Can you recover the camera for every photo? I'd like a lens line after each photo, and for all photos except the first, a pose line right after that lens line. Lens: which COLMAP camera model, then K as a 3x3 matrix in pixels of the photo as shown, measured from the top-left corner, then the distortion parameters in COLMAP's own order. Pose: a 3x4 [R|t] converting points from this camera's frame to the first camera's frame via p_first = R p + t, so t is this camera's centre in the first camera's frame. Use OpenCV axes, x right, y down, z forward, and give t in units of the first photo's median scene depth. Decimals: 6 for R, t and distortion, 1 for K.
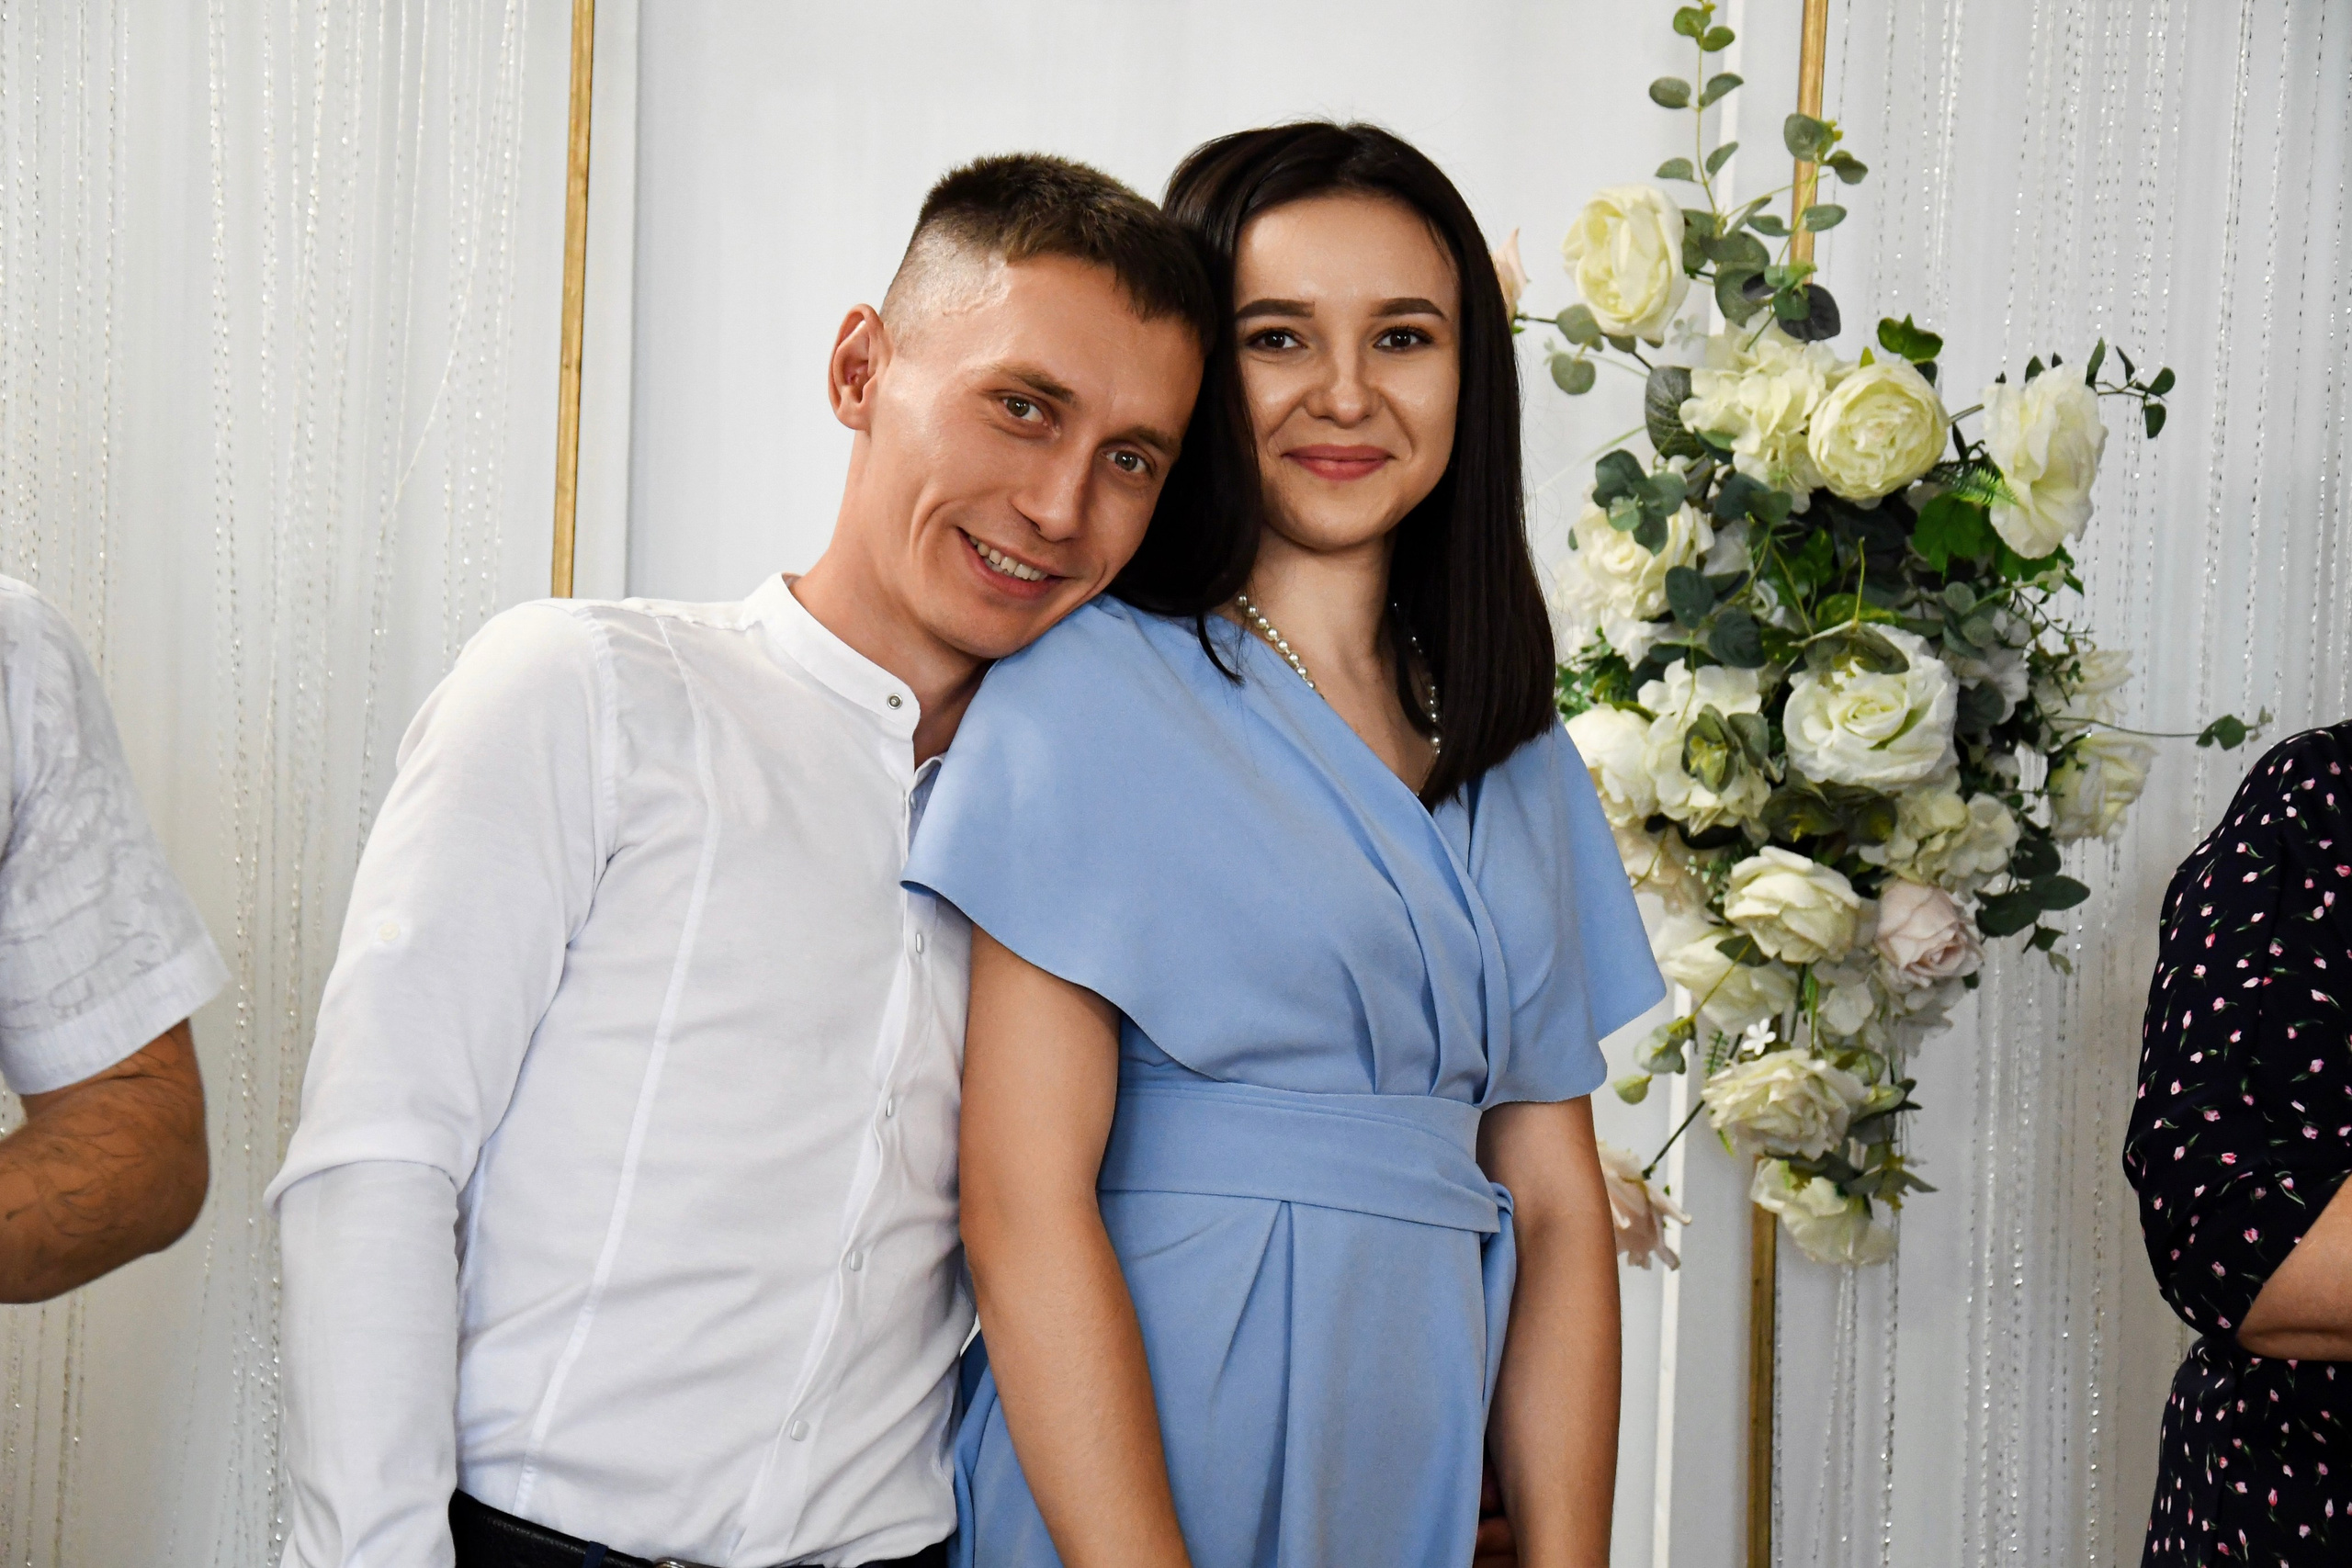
lens RADIAL K [[5655.0, 0, 1172.5], [0, 5655.0, 783.4], [0, 0, 1]] dist [0.695336, 0.000000]
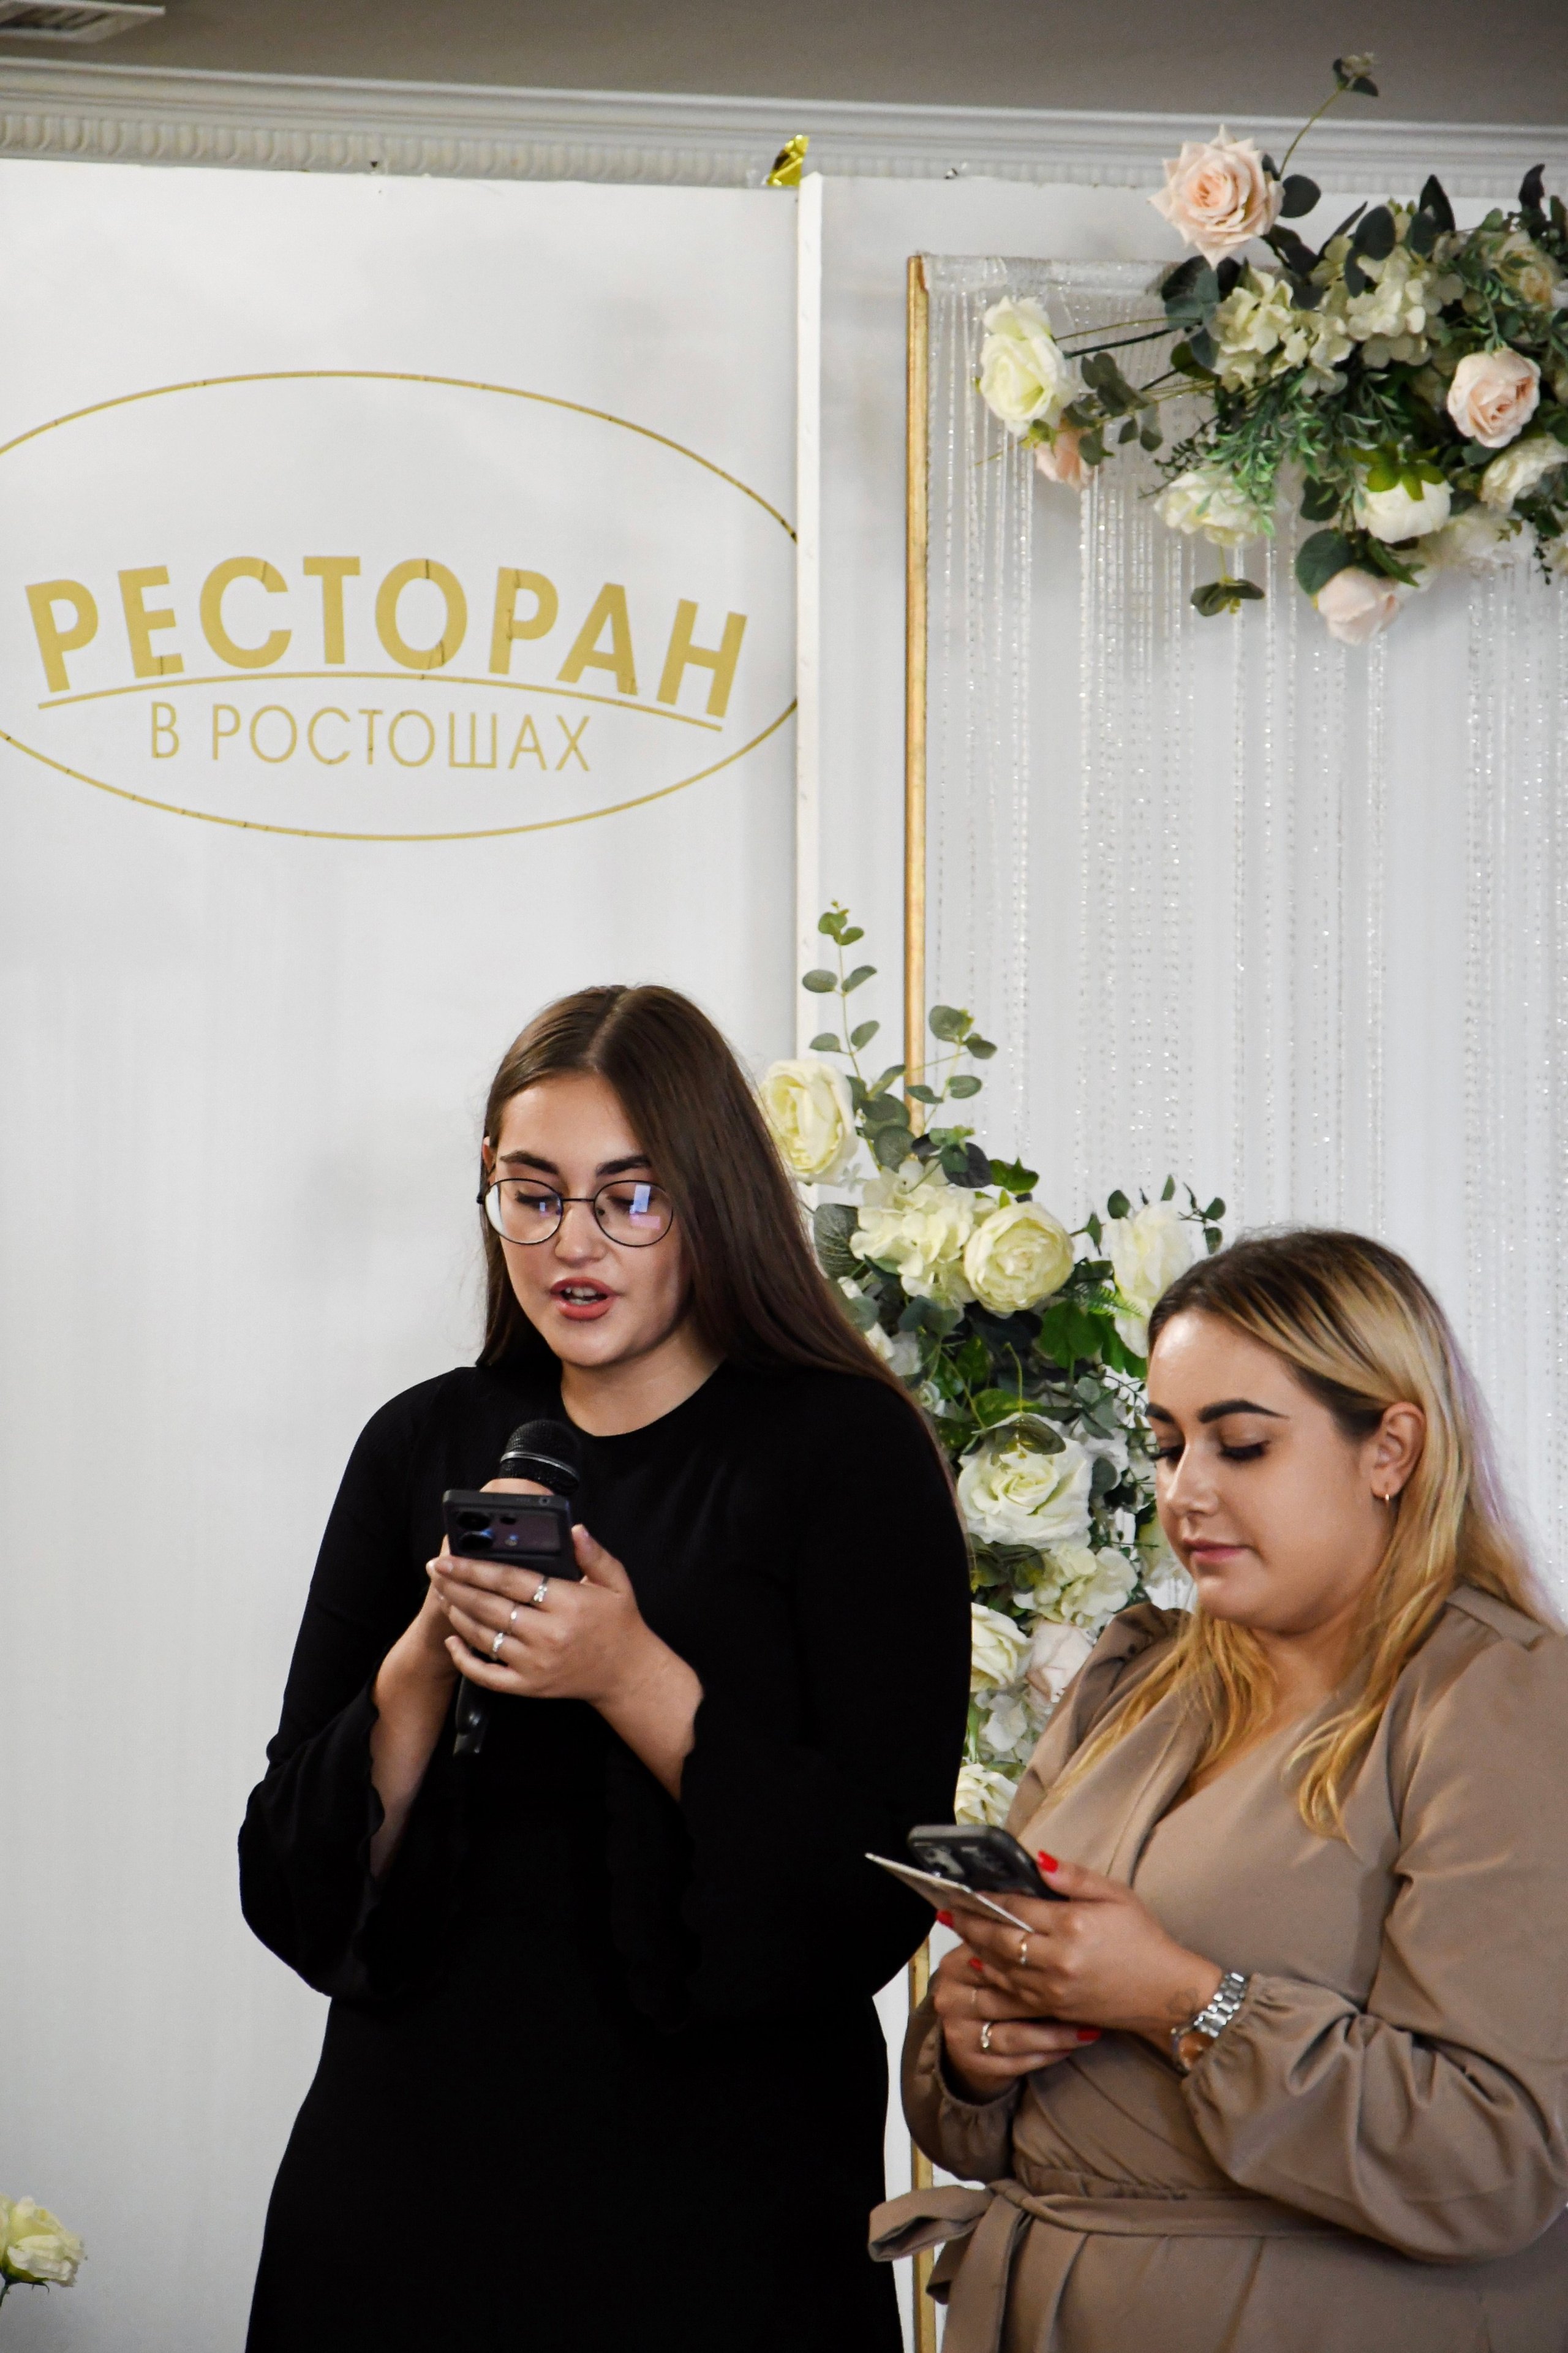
lens RADIAL K [[10833.1, 0, 777.2], [0, 10833.1, 1179.0], [0, 0, 1]] dist [2.219993, 0.000000]
pose [[0.966778, -0.033596, 0.253399, -0.517989], [0.041374, 0.998820, -0.025428, -0.020723], [-0.252246, 0.035068, 0.967028, -1.248903]]
